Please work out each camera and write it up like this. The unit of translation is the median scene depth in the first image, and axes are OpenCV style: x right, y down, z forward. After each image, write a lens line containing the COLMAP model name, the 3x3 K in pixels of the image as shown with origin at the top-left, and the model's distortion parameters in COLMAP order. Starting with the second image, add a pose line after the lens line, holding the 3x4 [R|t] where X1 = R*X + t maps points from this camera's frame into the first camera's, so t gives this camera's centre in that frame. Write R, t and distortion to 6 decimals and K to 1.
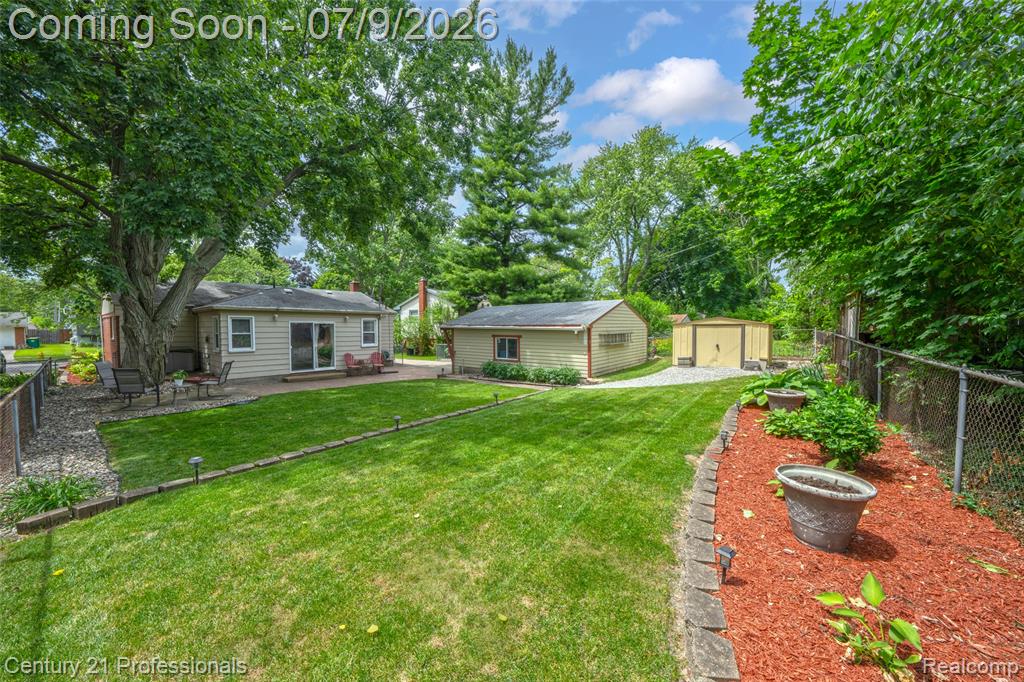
lens RADIAL K [[366.2, 0, 512.0], [0, 366.2, 341.0], [0, 0, 1]] dist [-0.028310, 0.007146]
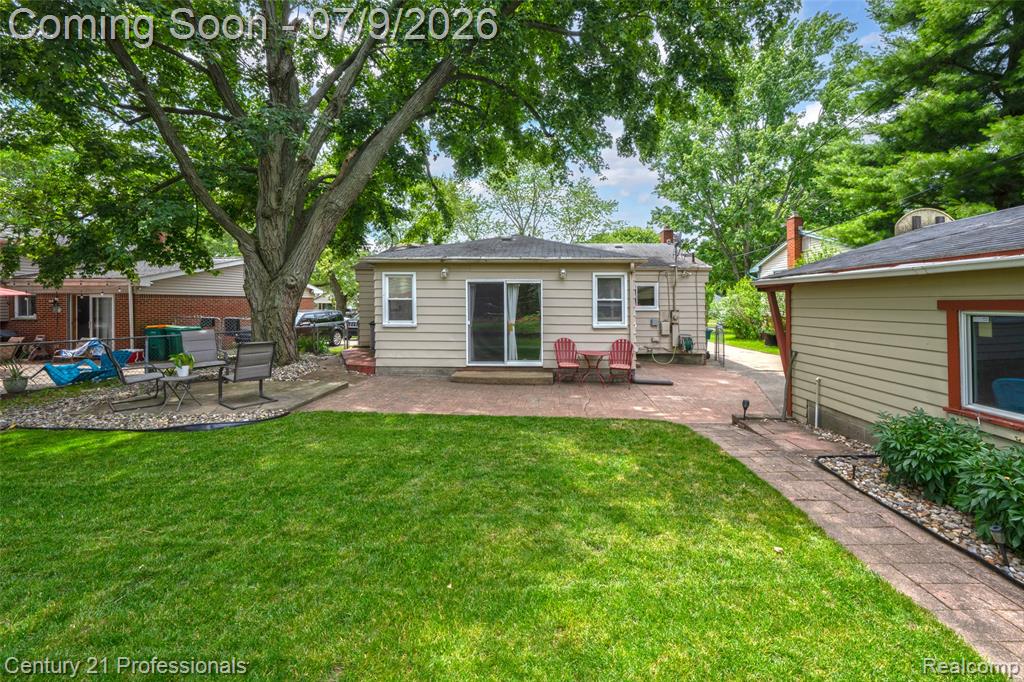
lens RADIAL K [[393.8, 0, 546.1], [0, 393.8, 297.1], [0, 0, 1]] dist [-0.033571, 0.015981]
pose [[0.622708, -0.015720, -0.782296, -0.017332], [-0.030520, 0.998549, -0.044360, -0.000297], [0.781859, 0.051499, 0.621325, 0.640056]]
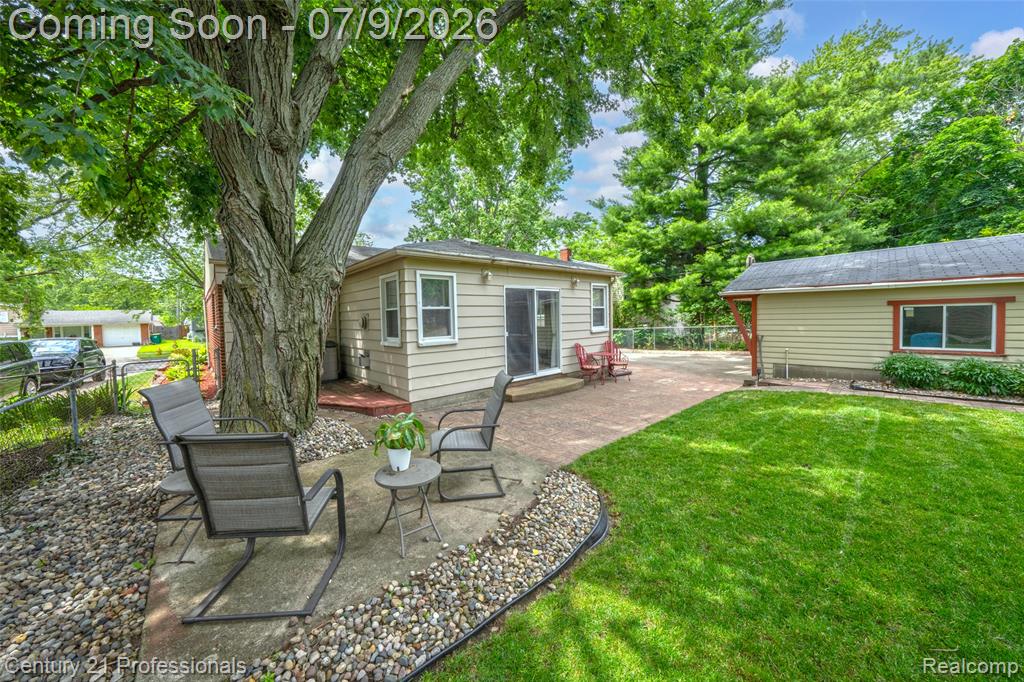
lens RADIAL K [[363.0, 0, 514.5], [0, 363.0, 326.6], [0, 0, 1]] dist [-0.027331, 0.006692]
pose [[0.987270, -0.024608, -0.157141, -0.474542], [0.023492, 0.999684, -0.008955, 0.010210], [0.157312, 0.005149, 0.987536, 0.439737]]
